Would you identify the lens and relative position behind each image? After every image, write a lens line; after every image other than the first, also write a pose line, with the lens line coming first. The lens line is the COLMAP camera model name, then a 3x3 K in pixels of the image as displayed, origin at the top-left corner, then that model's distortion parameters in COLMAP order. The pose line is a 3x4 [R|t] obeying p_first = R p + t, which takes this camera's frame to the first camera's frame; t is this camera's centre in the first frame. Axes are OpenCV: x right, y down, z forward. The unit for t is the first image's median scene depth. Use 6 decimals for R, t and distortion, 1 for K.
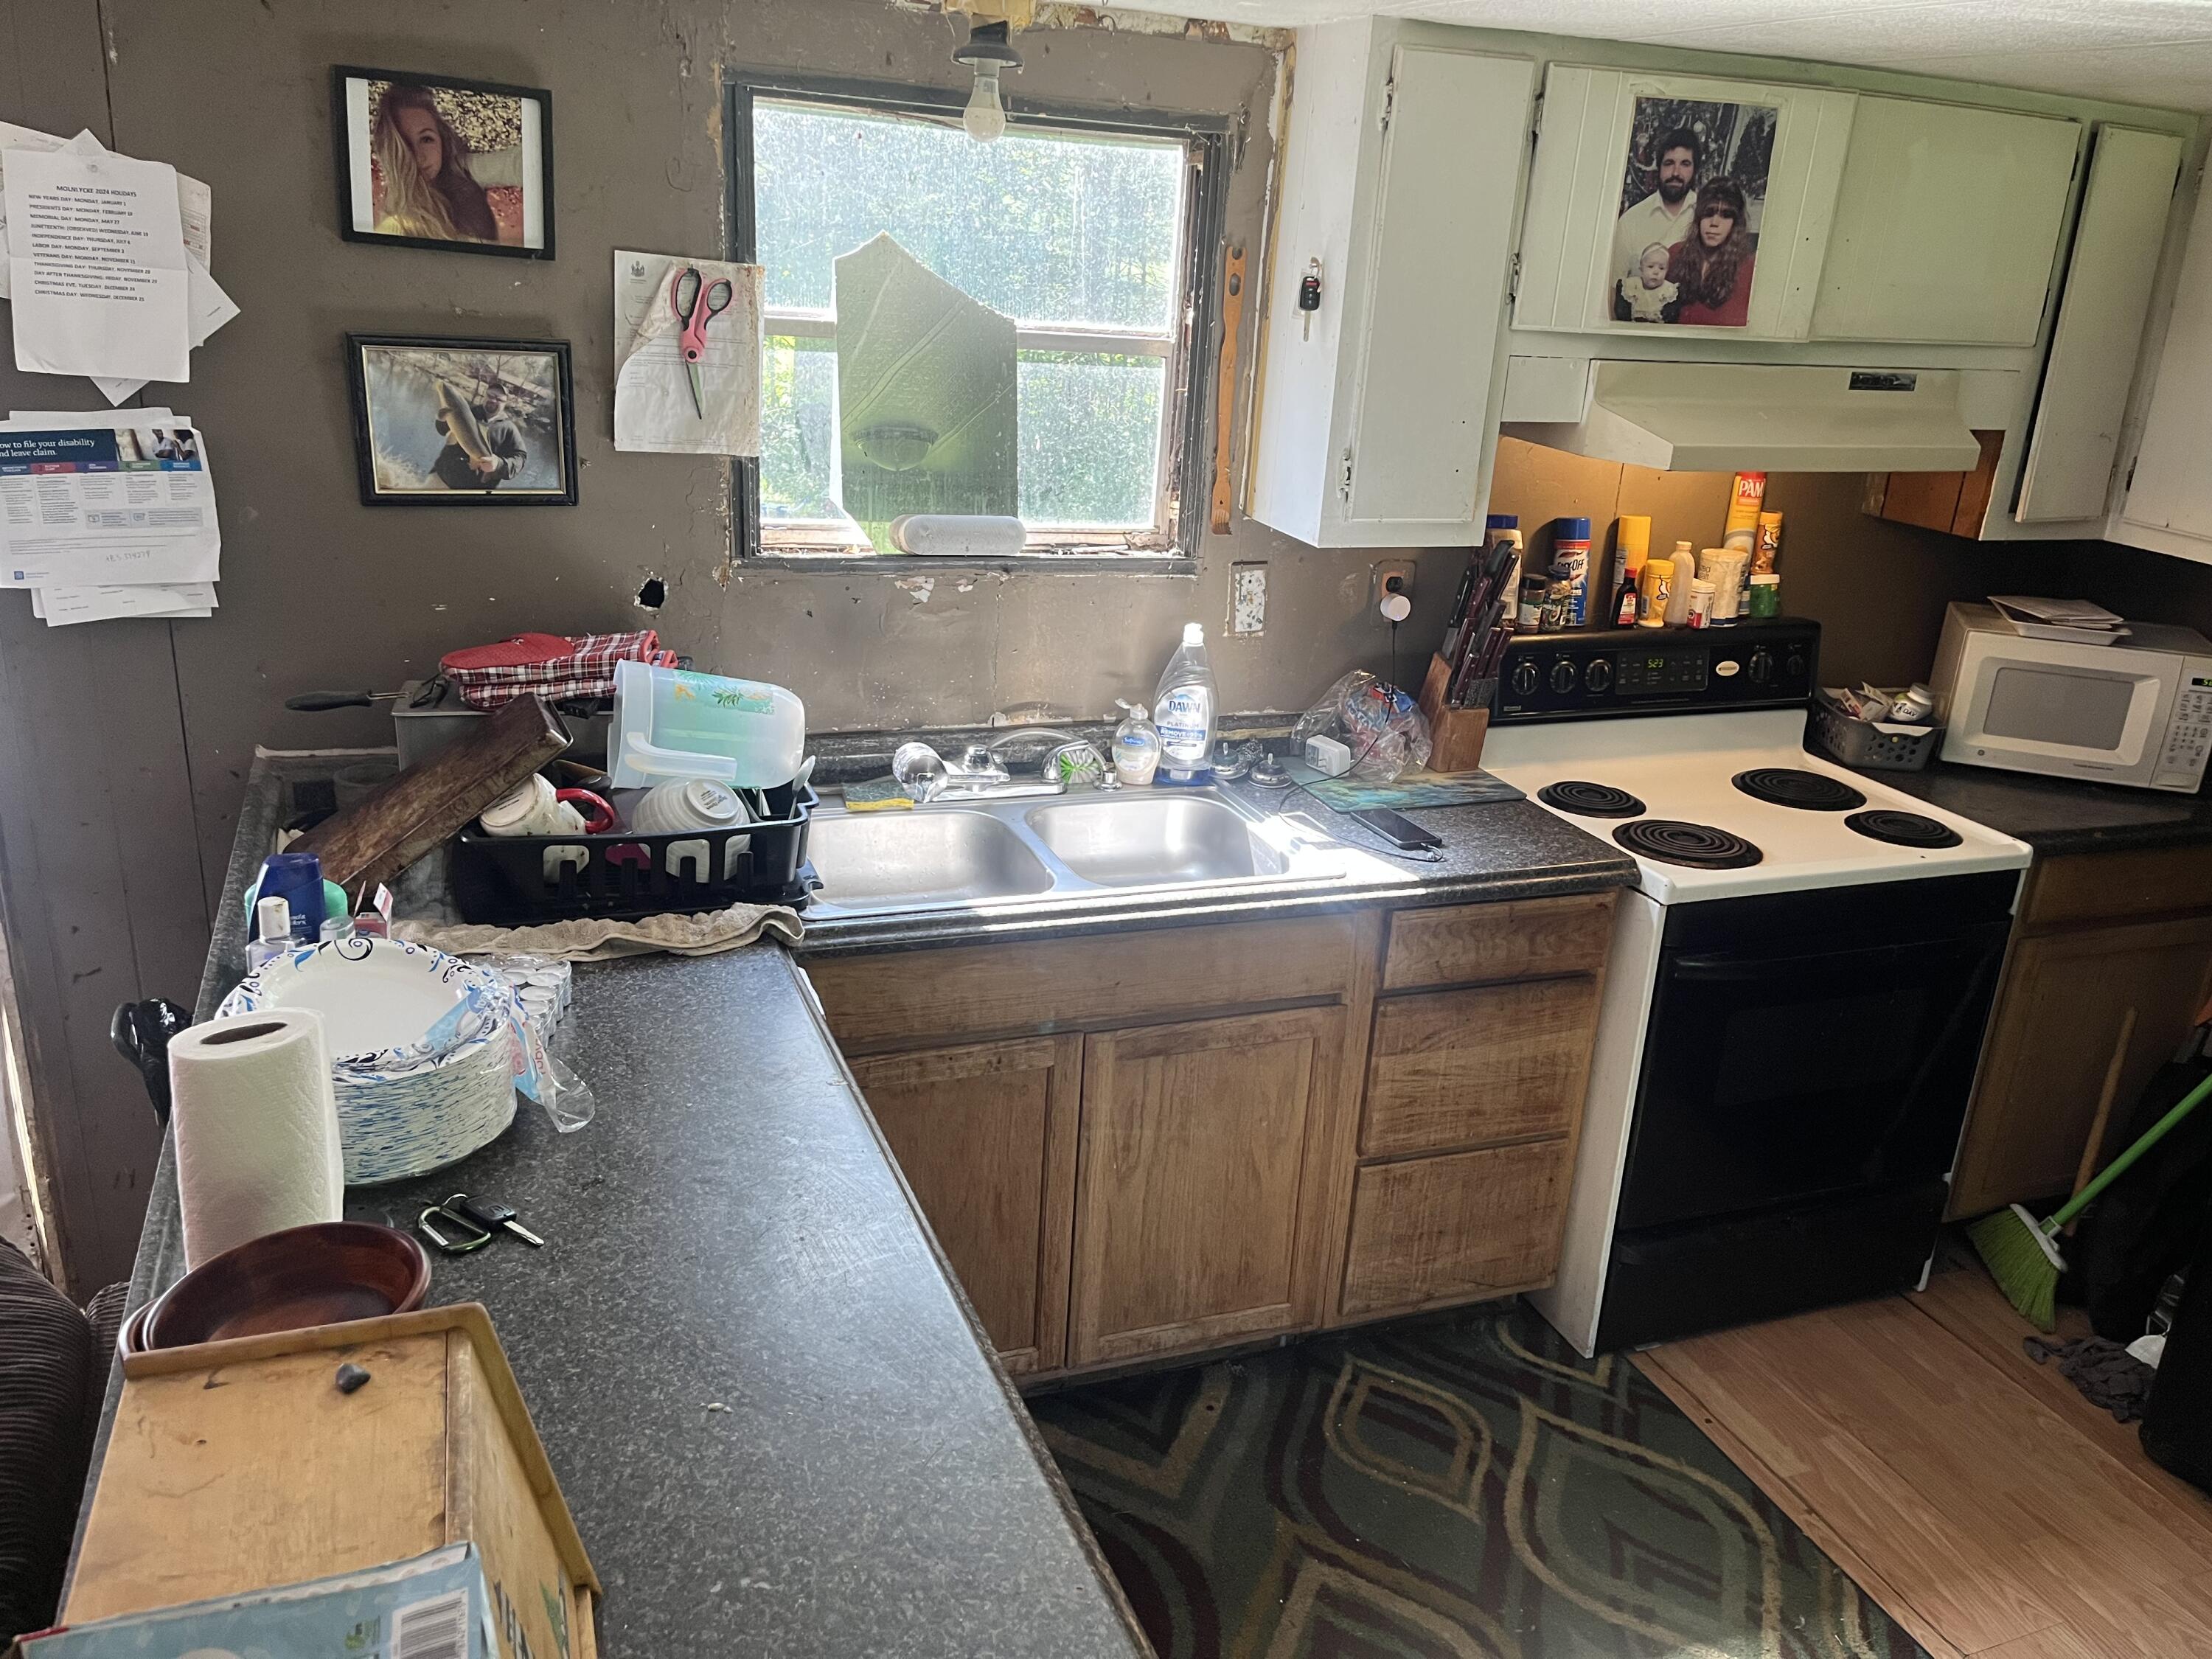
lens RADIAL K [[1679.8, 0, 1120.3], [0, 1679.8, 827.5], [0, 0, 1]] dist [0.067724, -0.090760]
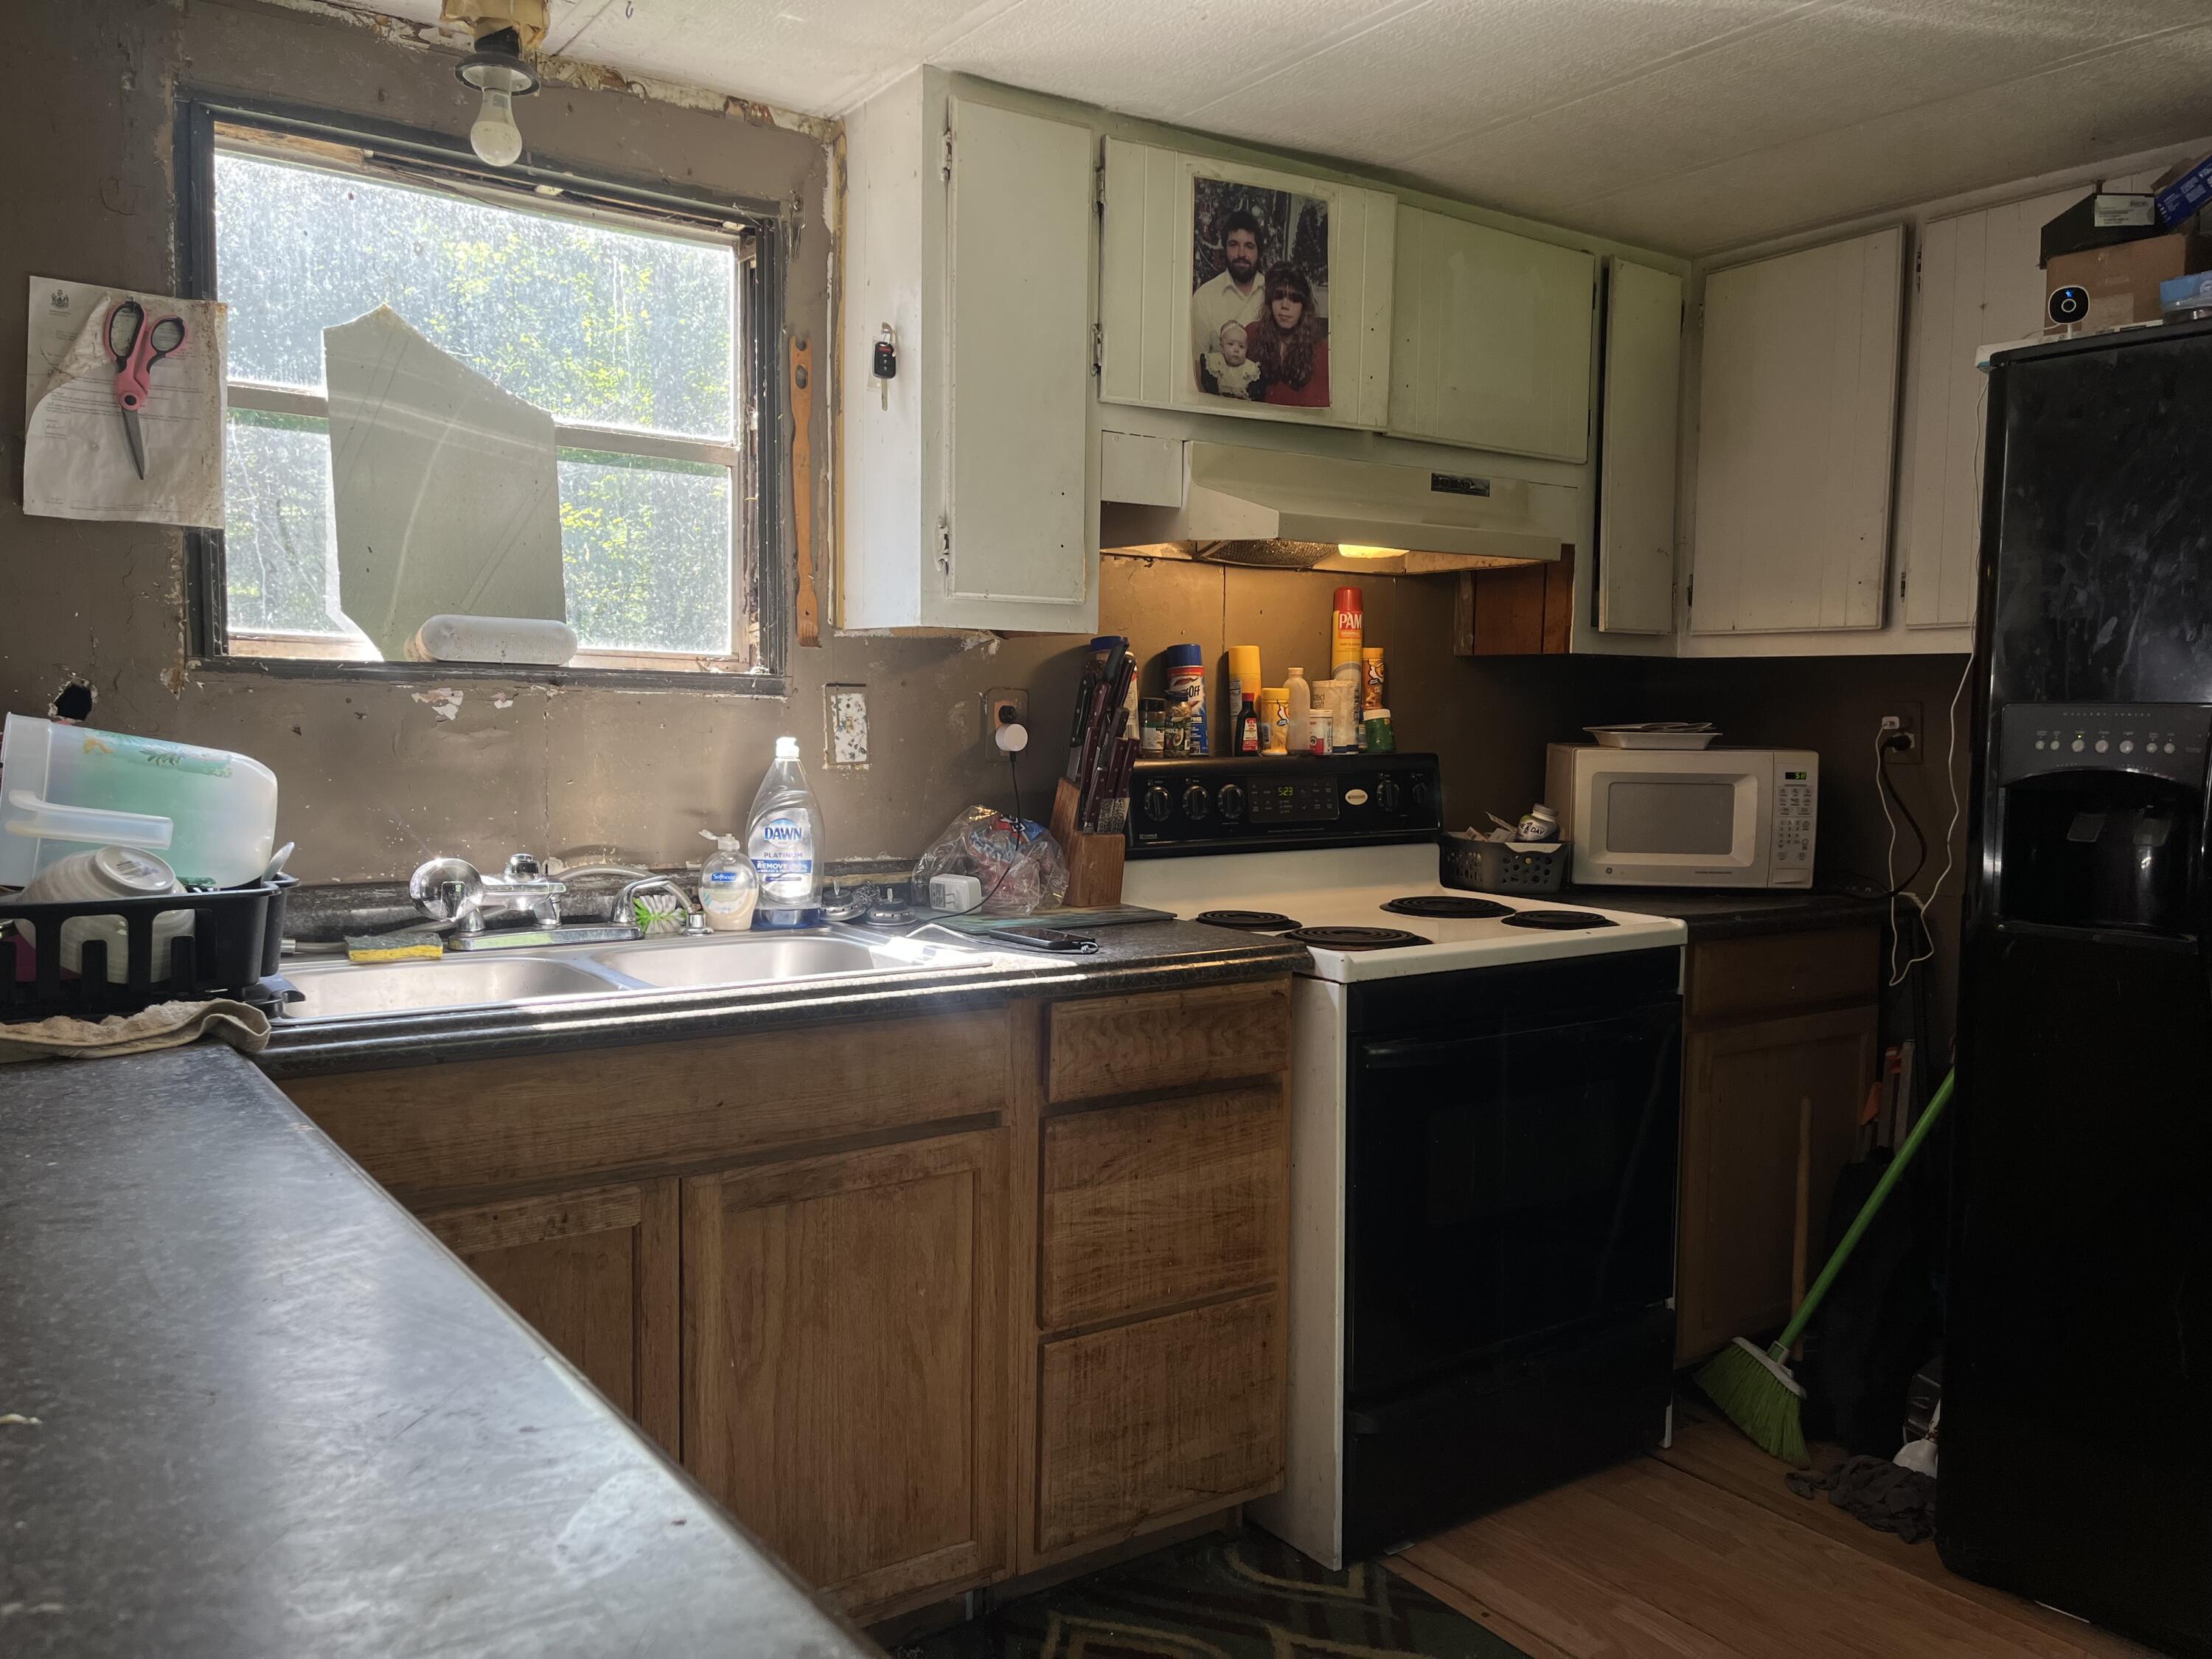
lens RADIAL K [[1679.8, 0, 1122.9], [0, 1679.8, 838.8], [0, 0, 1]] dist [0.067724, -0.090760]
pose [[0.968208, -0.065008, 0.241552, -0.001617], [0.123026, 0.964532, -0.233543, 0.165377], [-0.217803, 0.255835, 0.941865, 0.167932]]
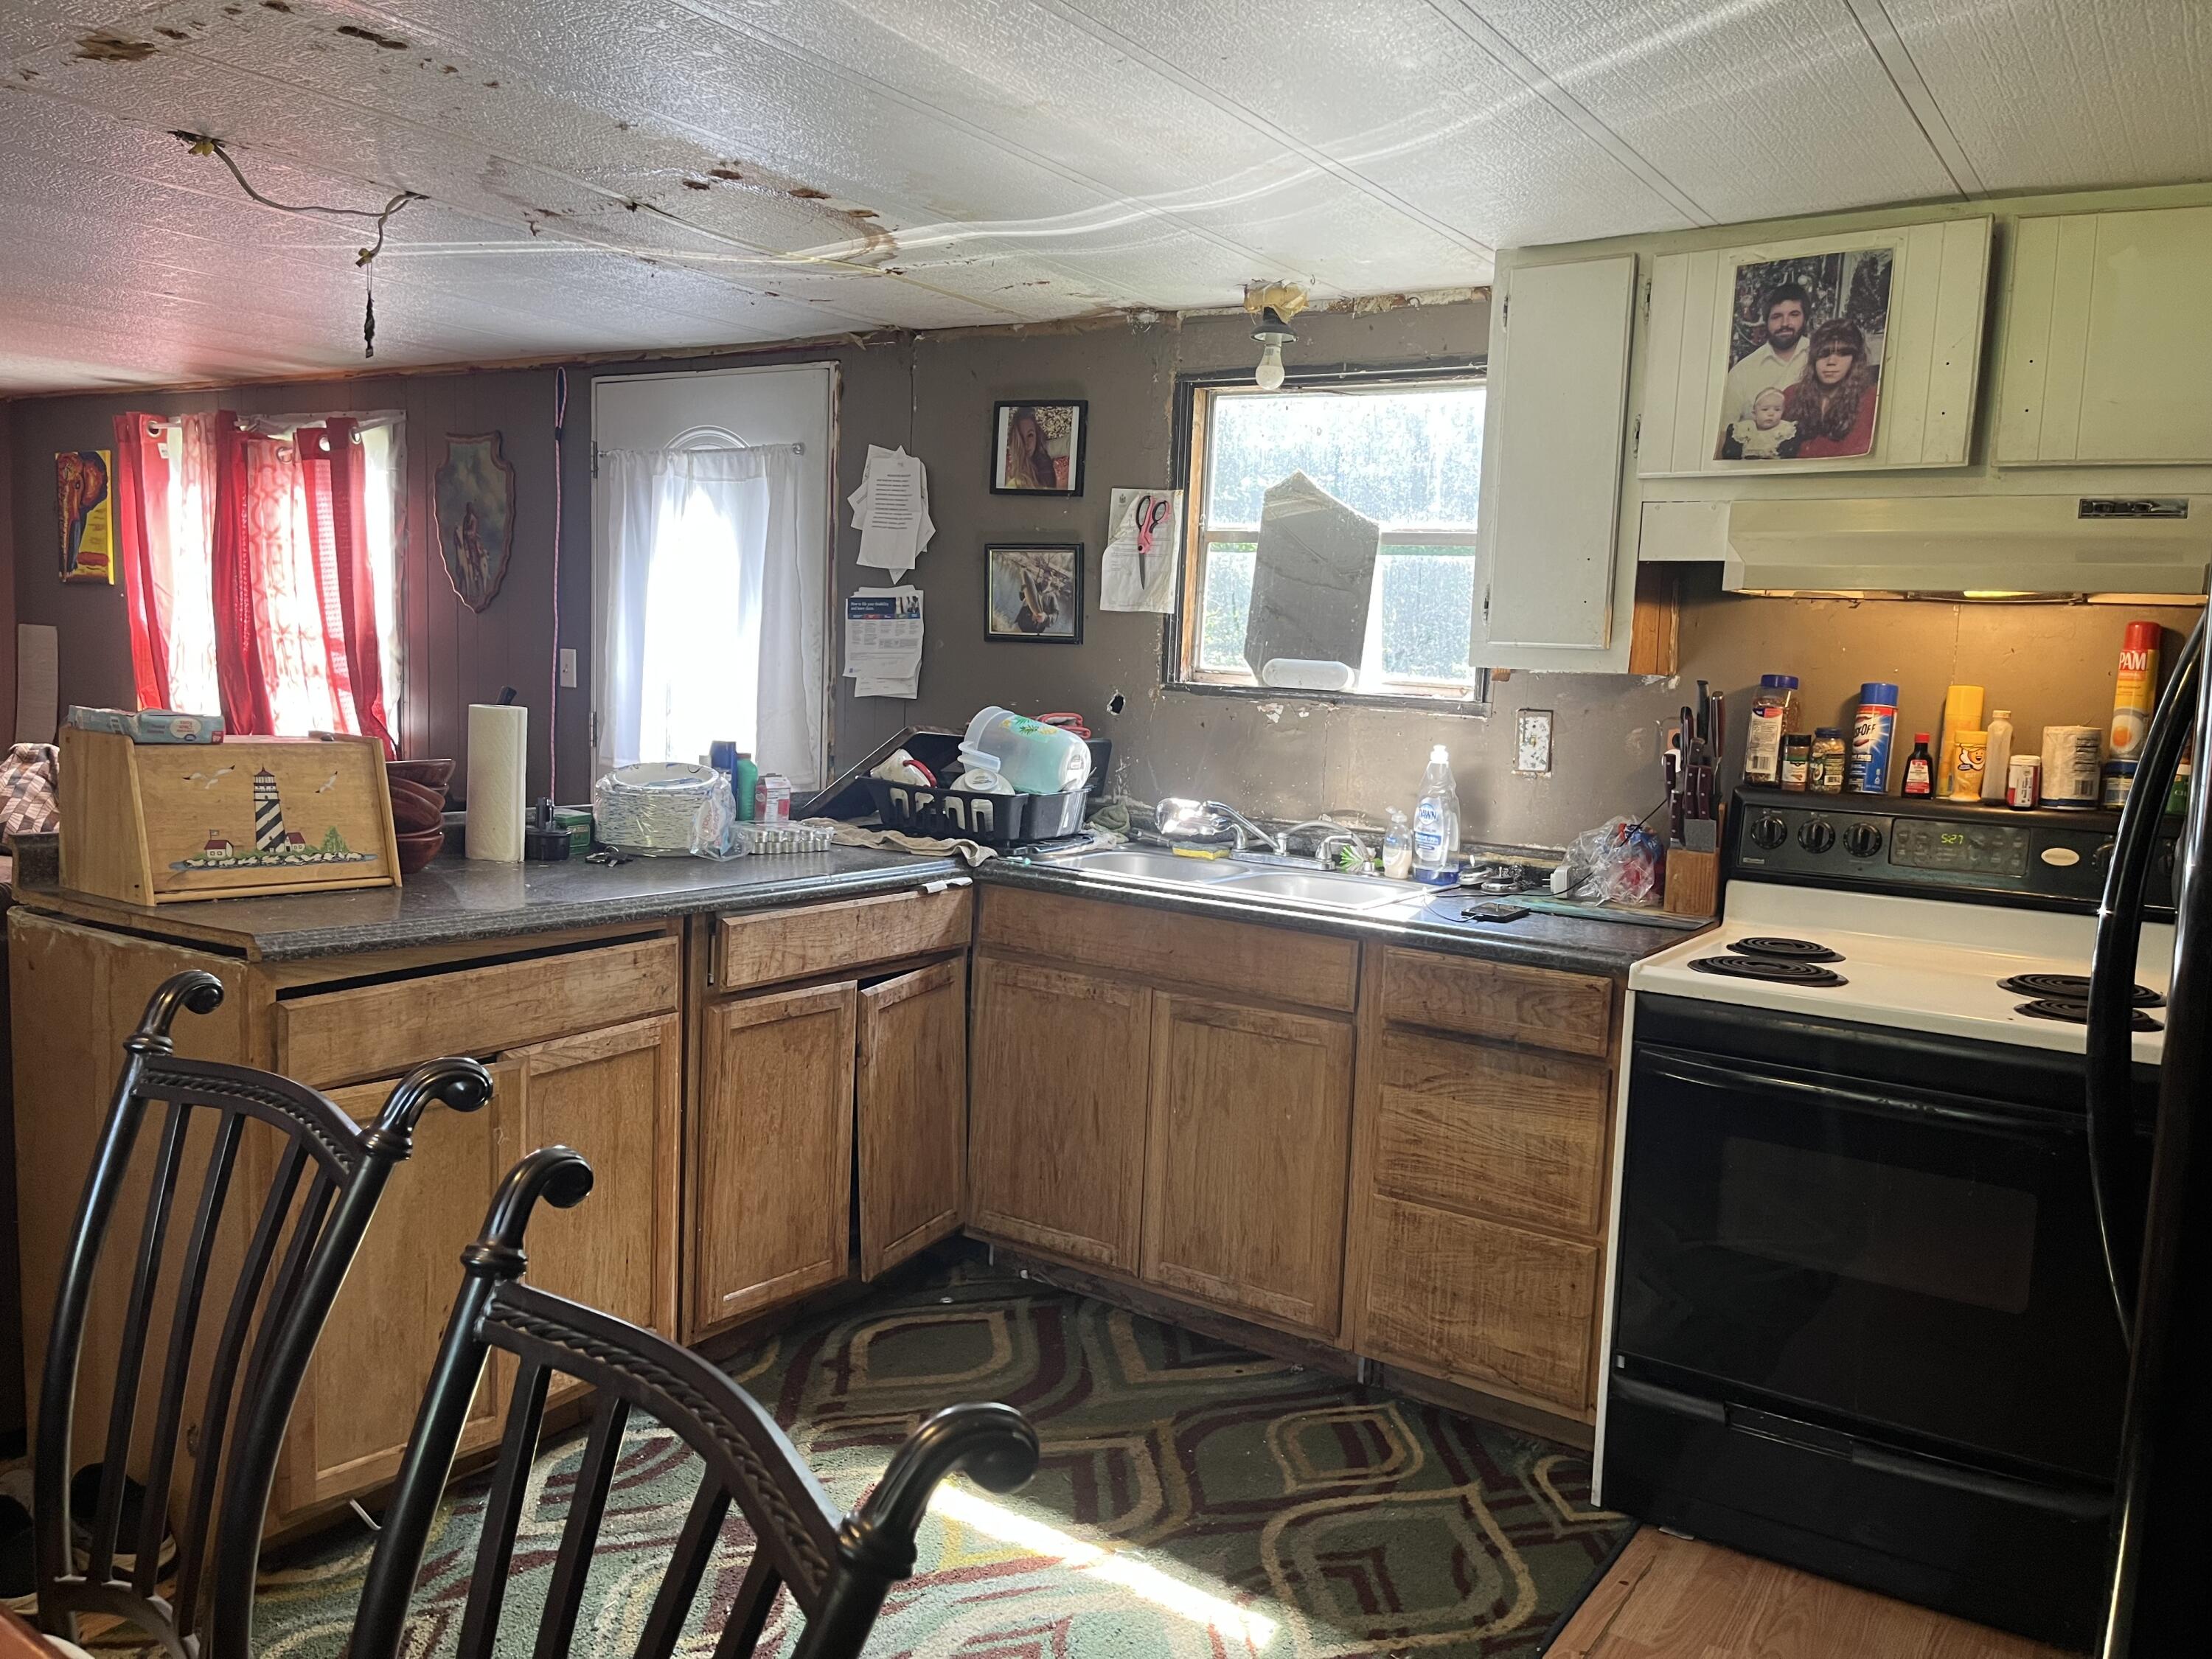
lens RADIAL K [[1679.8, 0, 1101.7], [0, 1679.8, 835.7], [0, 0, 1]] dist [0.067724, -0.090760]
pose [[0.580355, 0.056408, -0.812408, 0.950694], [-0.280818, 0.950272, -0.134626, 0.182380], [0.764415, 0.306270, 0.567335, 0.162503]]
